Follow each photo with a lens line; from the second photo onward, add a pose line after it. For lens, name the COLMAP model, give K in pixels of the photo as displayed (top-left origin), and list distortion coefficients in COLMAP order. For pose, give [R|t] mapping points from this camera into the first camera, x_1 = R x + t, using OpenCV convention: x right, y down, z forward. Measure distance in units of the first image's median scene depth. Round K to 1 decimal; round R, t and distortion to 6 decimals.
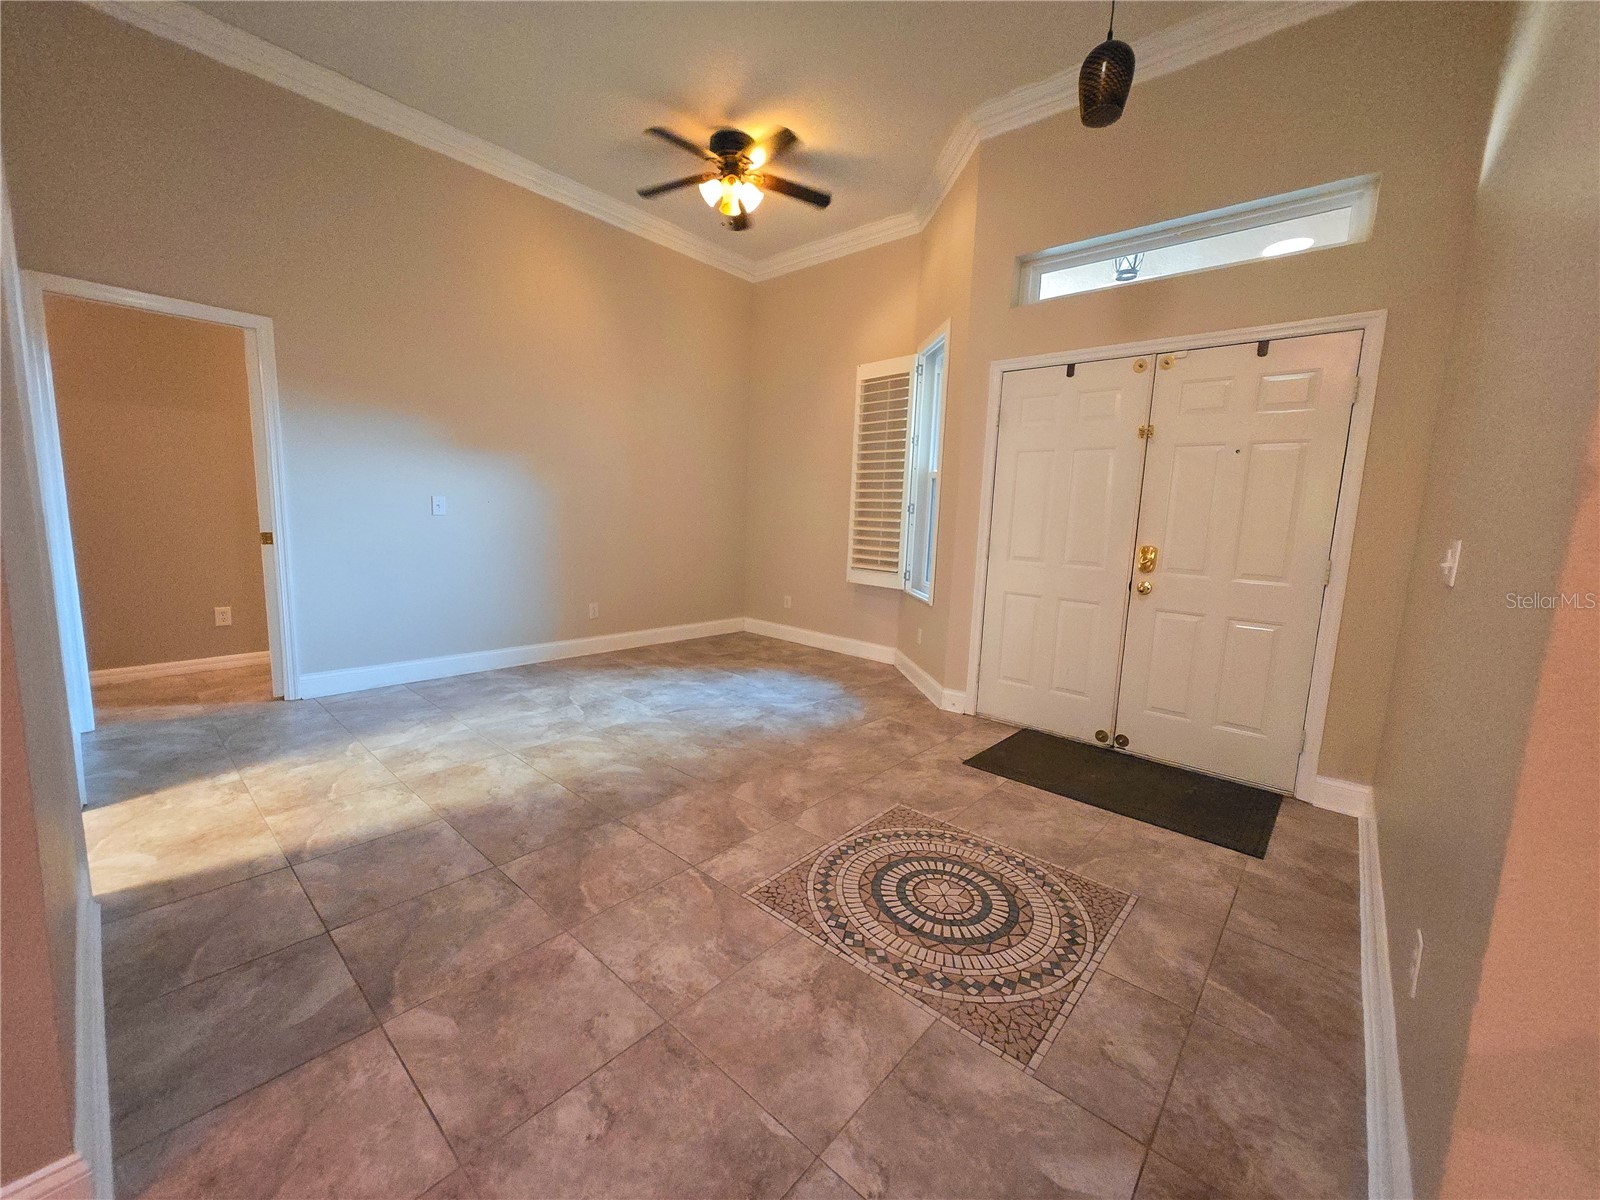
lens RADIAL K [[630.5, 0, 792.0], [0, 630.5, 600.7], [0, 0, 1]] dist [0.003777, -0.000844]
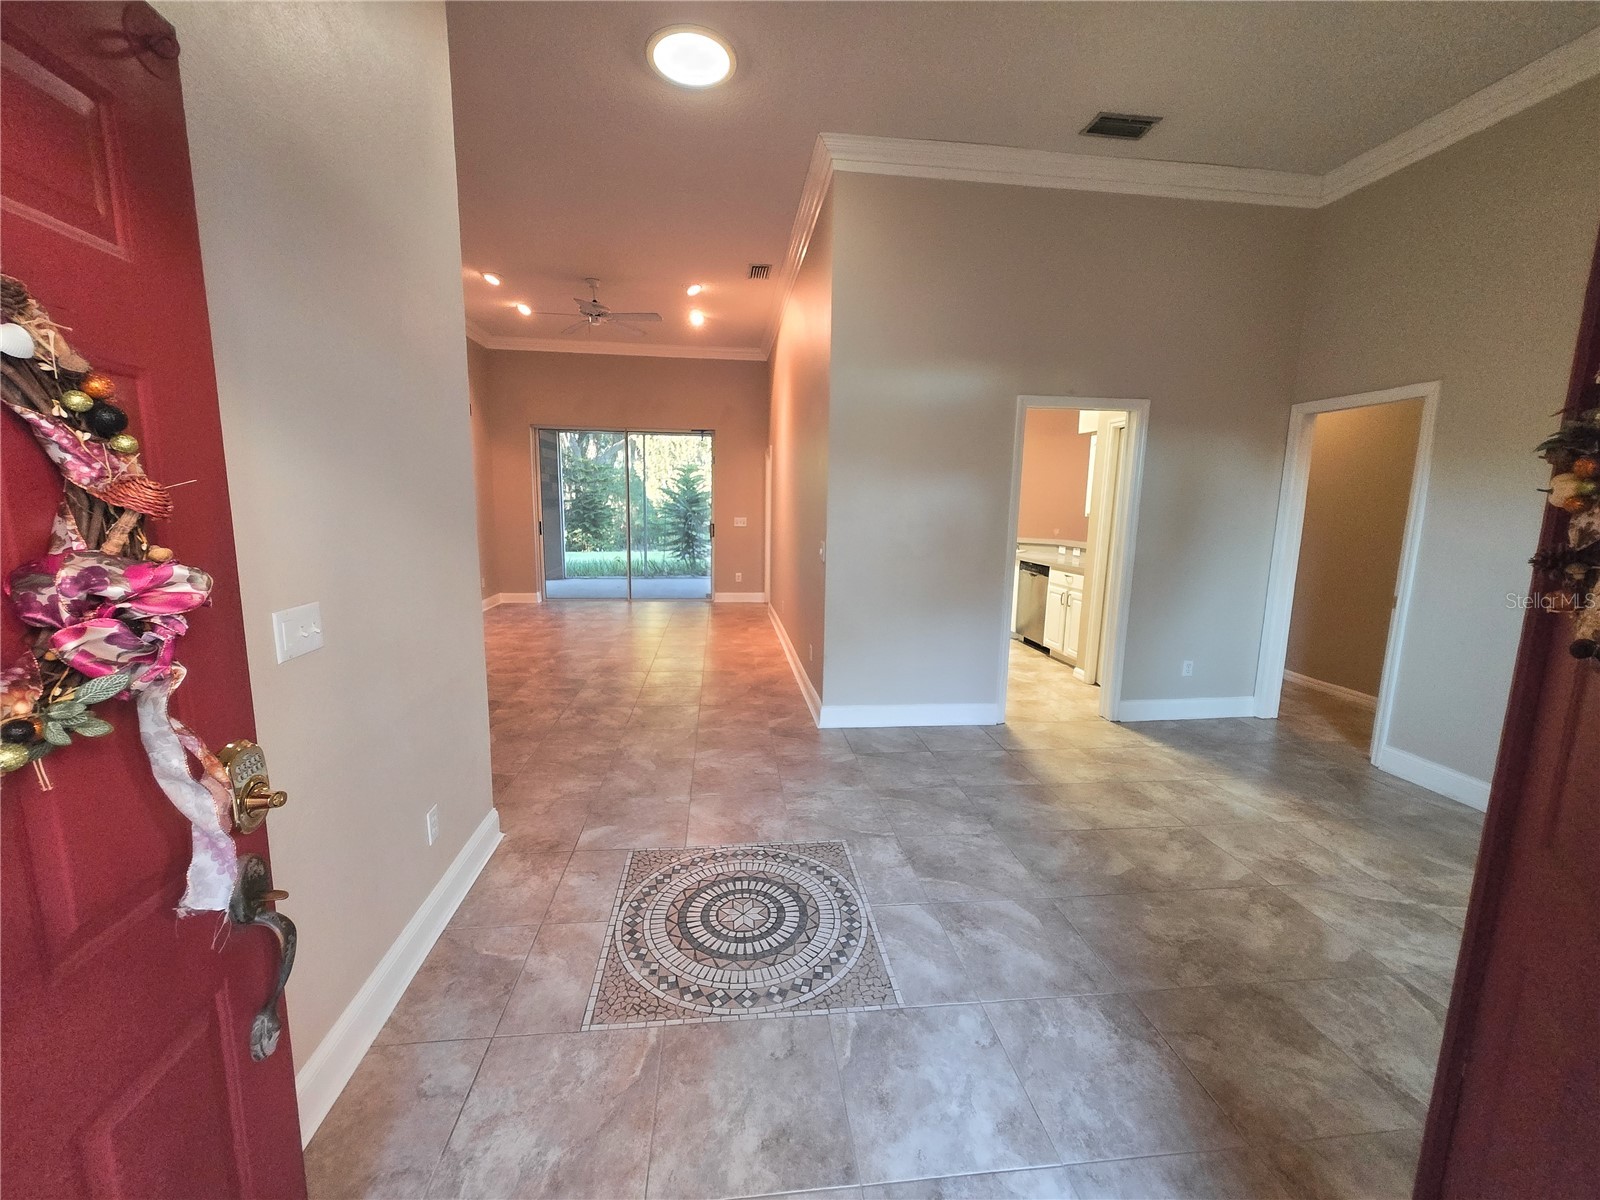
lens RADIAL K [[630.5, 0, 788.4], [0, 630.5, 596.7], [0, 0, 1]] dist [0.003777, -0.000844]
pose [[-0.675404, 0.063969, -0.734668, 0.671149], [-0.144776, 0.965342, 0.217151, -0.224112], [0.723097, 0.253027, -0.642735, 1.134017]]
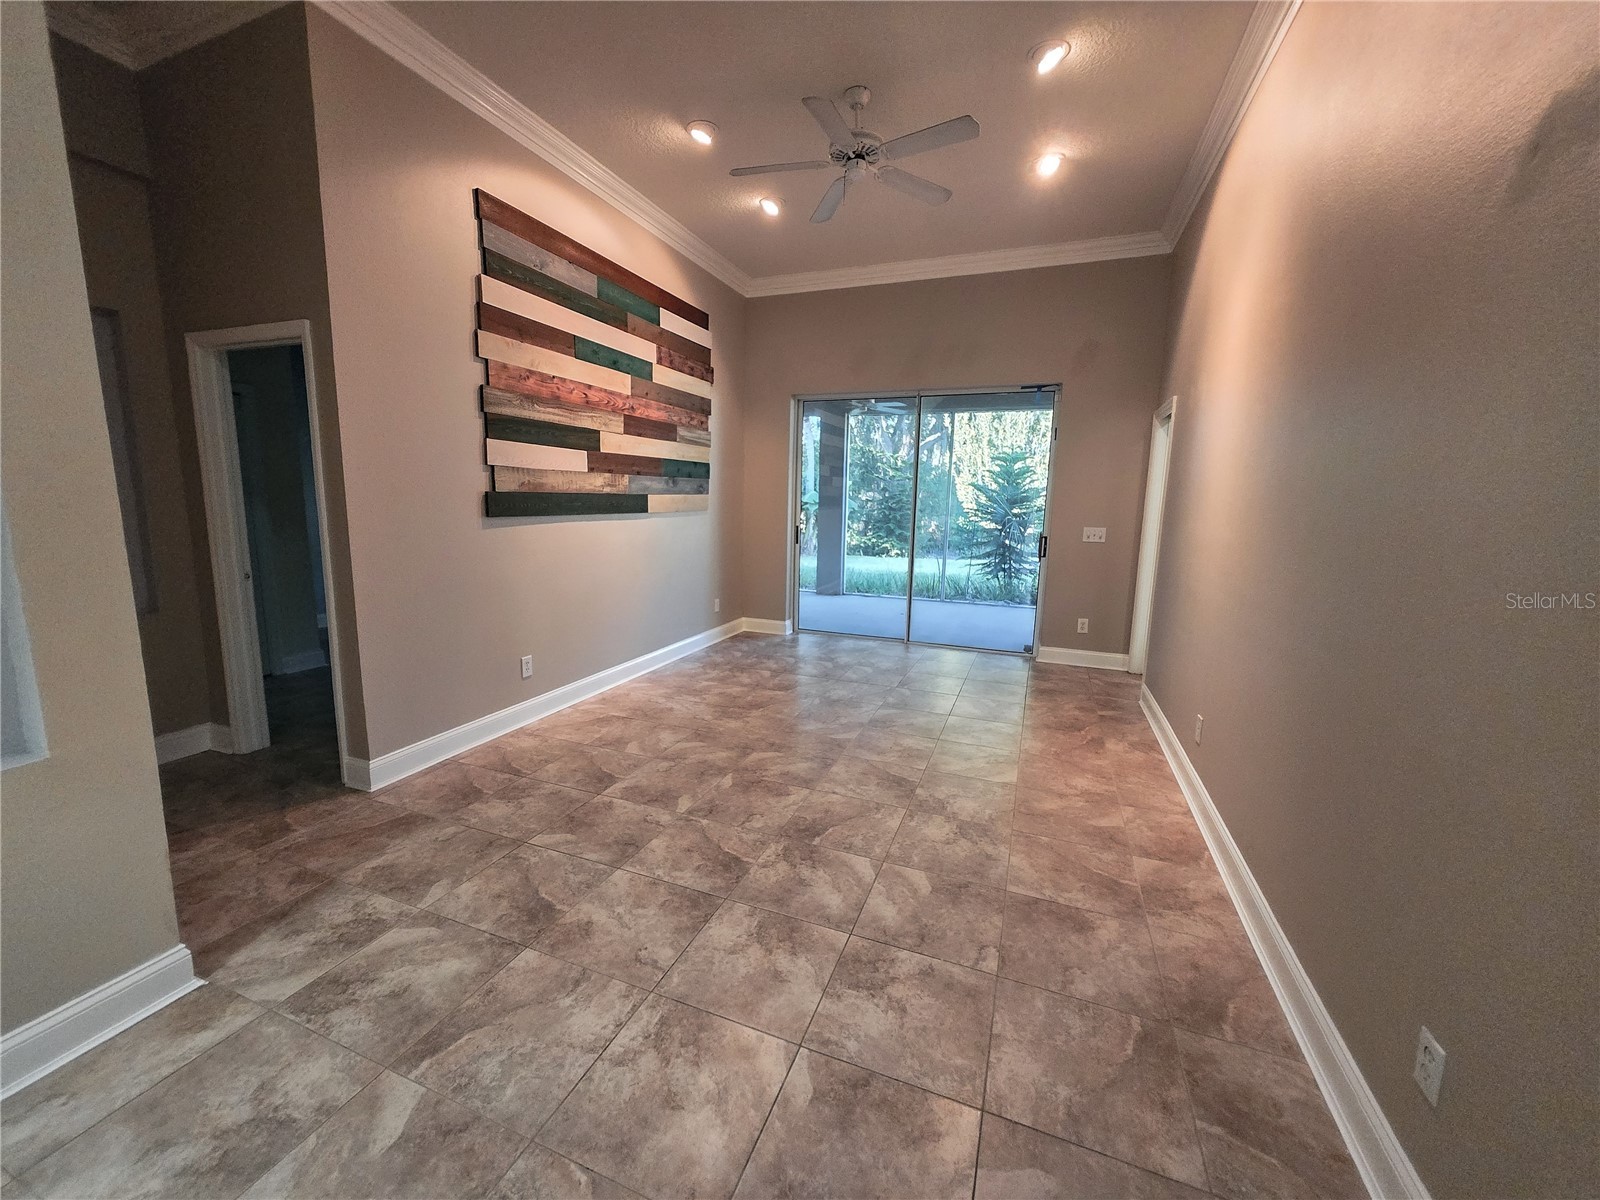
lens RADIAL K [[630.5, 0, 794.6], [0, 630.5, 598.1], [0, 0, 1]] dist [0.003777, -0.000844]
pose [[-0.939348, -0.000666, -0.342965, 0.021723], [-0.102210, 0.955102, 0.278088, -0.124717], [0.327381, 0.296275, -0.897242, 0.343950]]
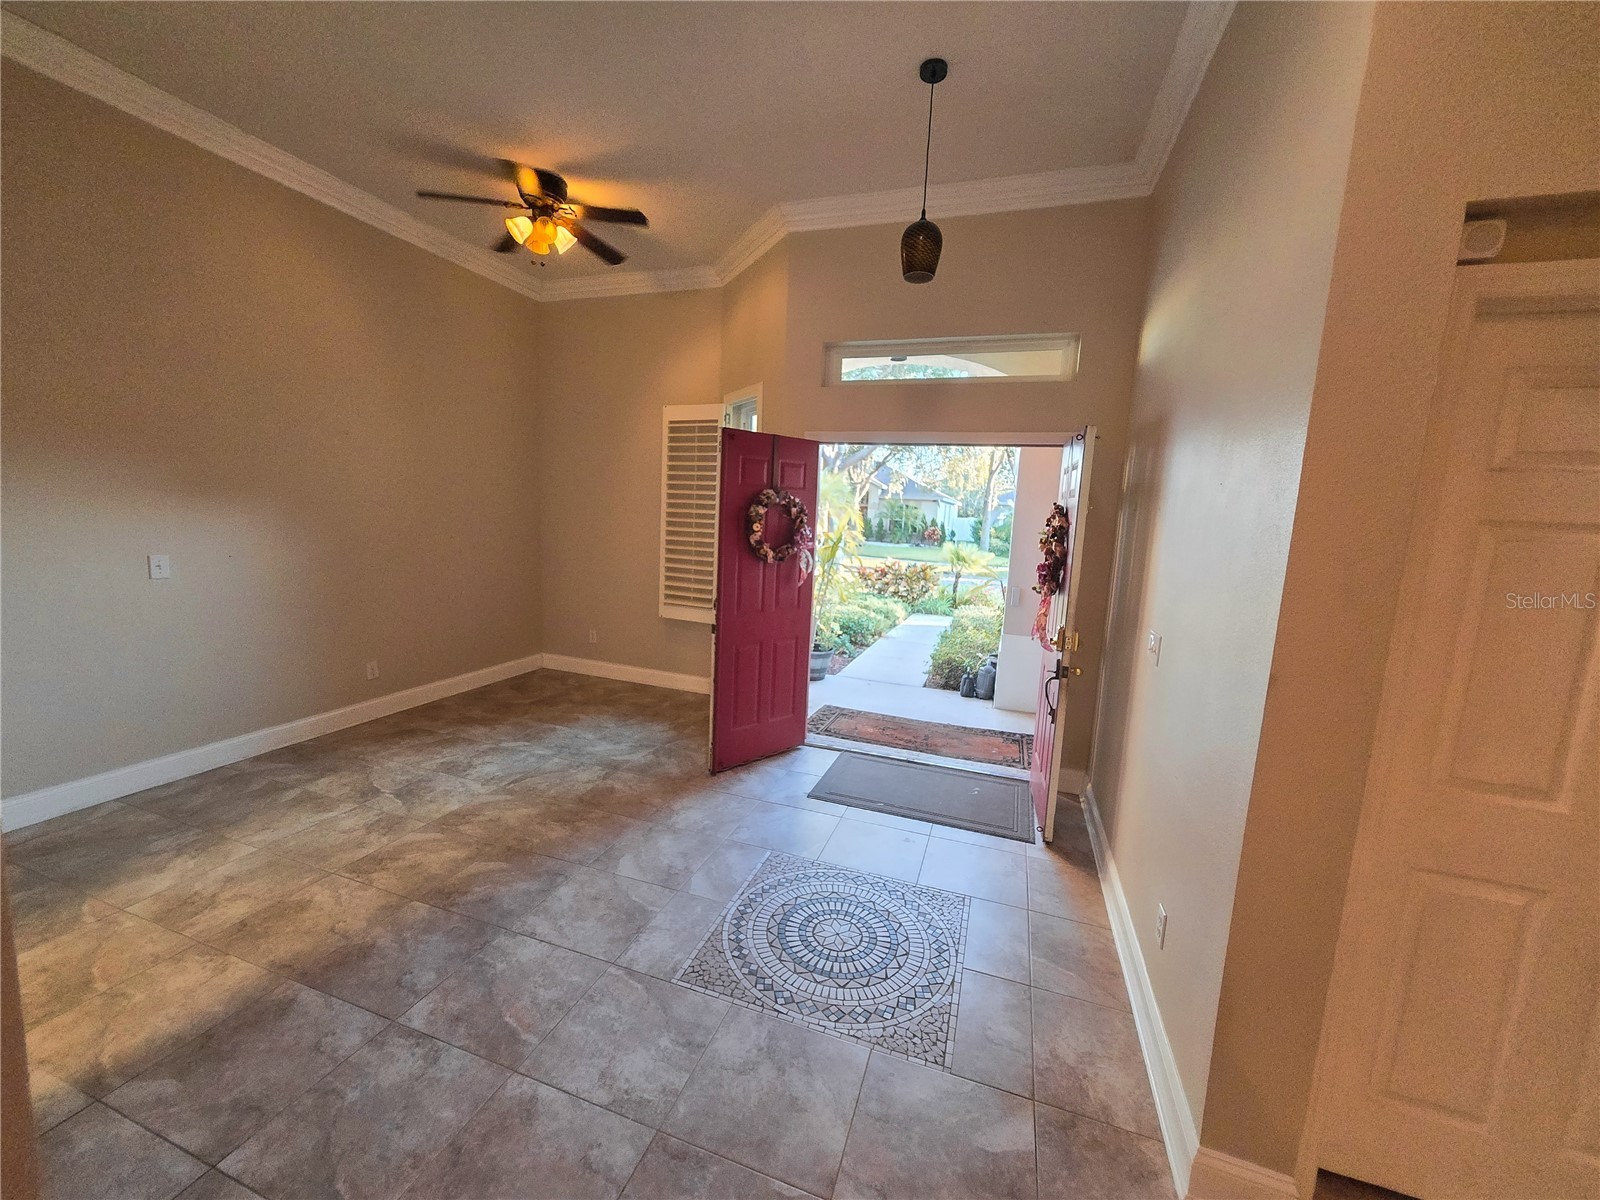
lens RADIAL K [[630.5, 0, 792.0], [0, 630.5, 603.9], [0, 0, 1]] dist [0.003777, -0.000844]
pose [[0.924635, -0.049010, 0.377689, -0.180172], [0.040216, 0.998706, 0.031140, -0.136102], [-0.378726, -0.013604, 0.925409, -0.042232]]
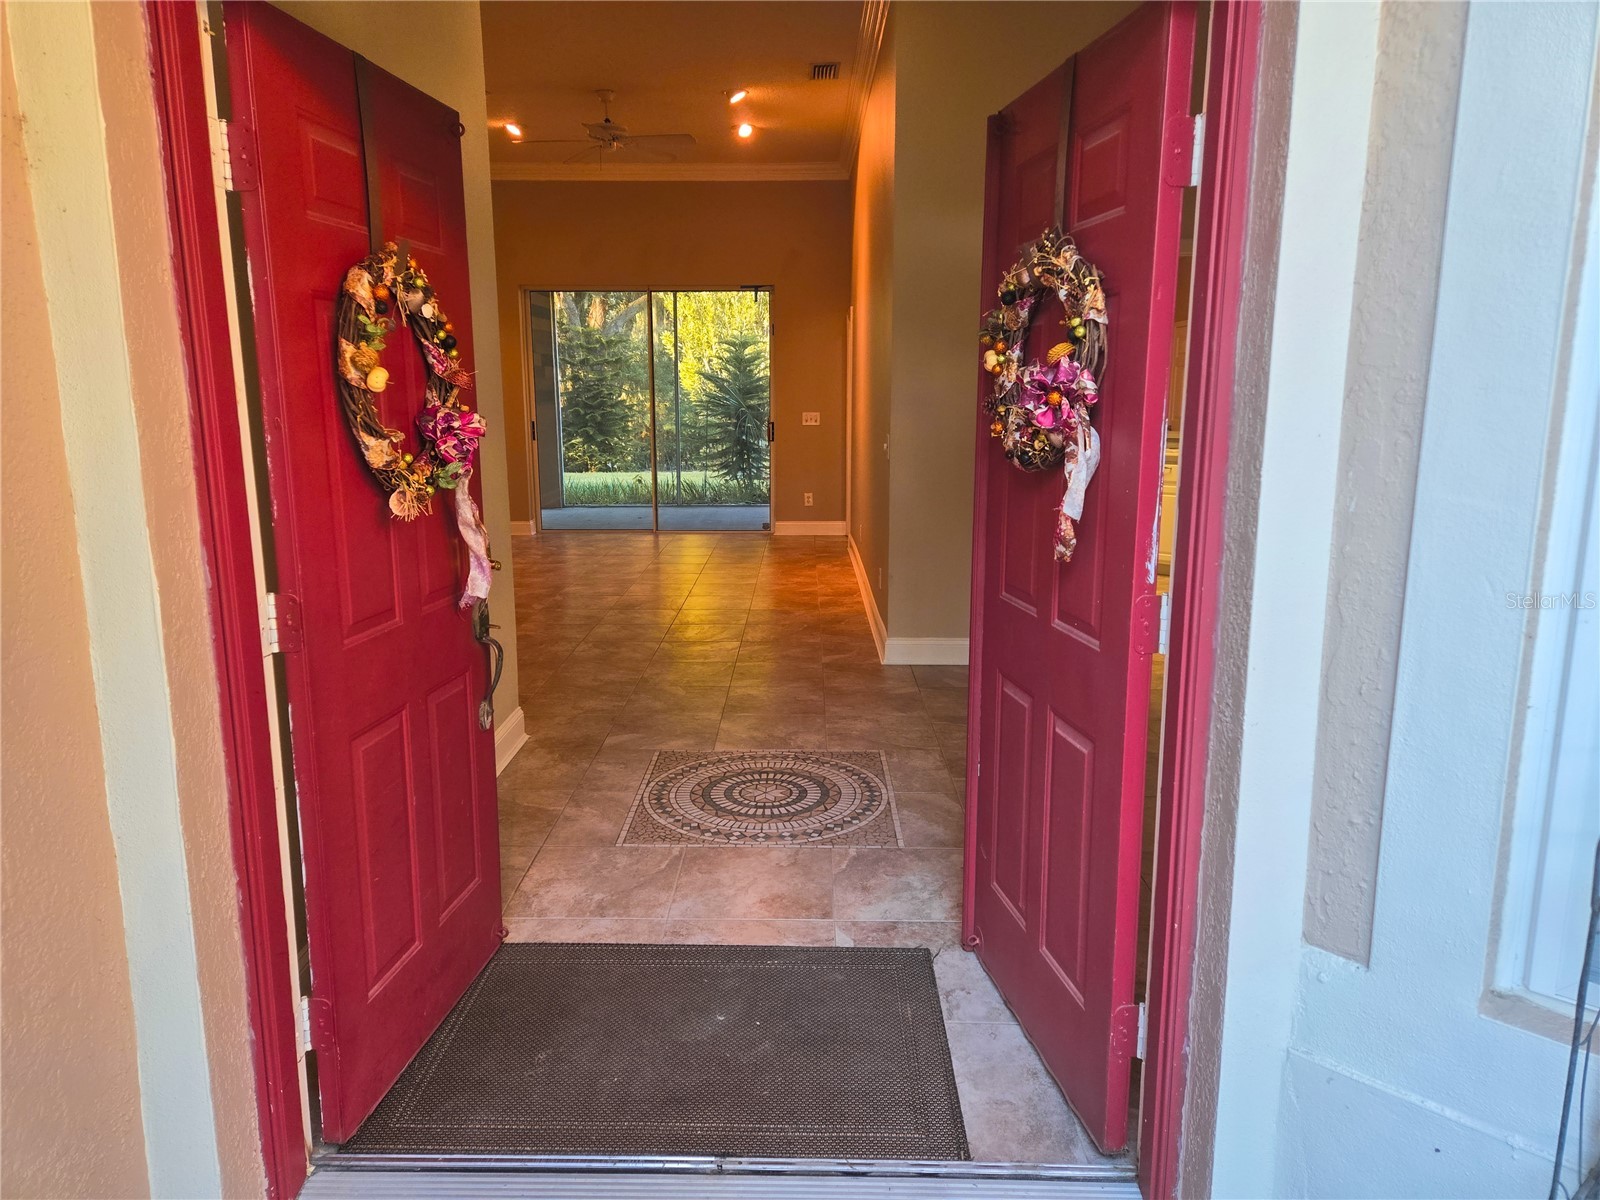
lens RADIAL K [[1061.8, 0, 778.9], [0, 1061.8, 600.2], [0, 0, 1]] dist [0.046787, -0.000704]
pose [[-0.765886, 0.090608, -0.636560, 0.971266], [-0.116385, 0.954131, 0.275841, -0.267447], [0.632355, 0.285349, -0.720210, 1.587856]]
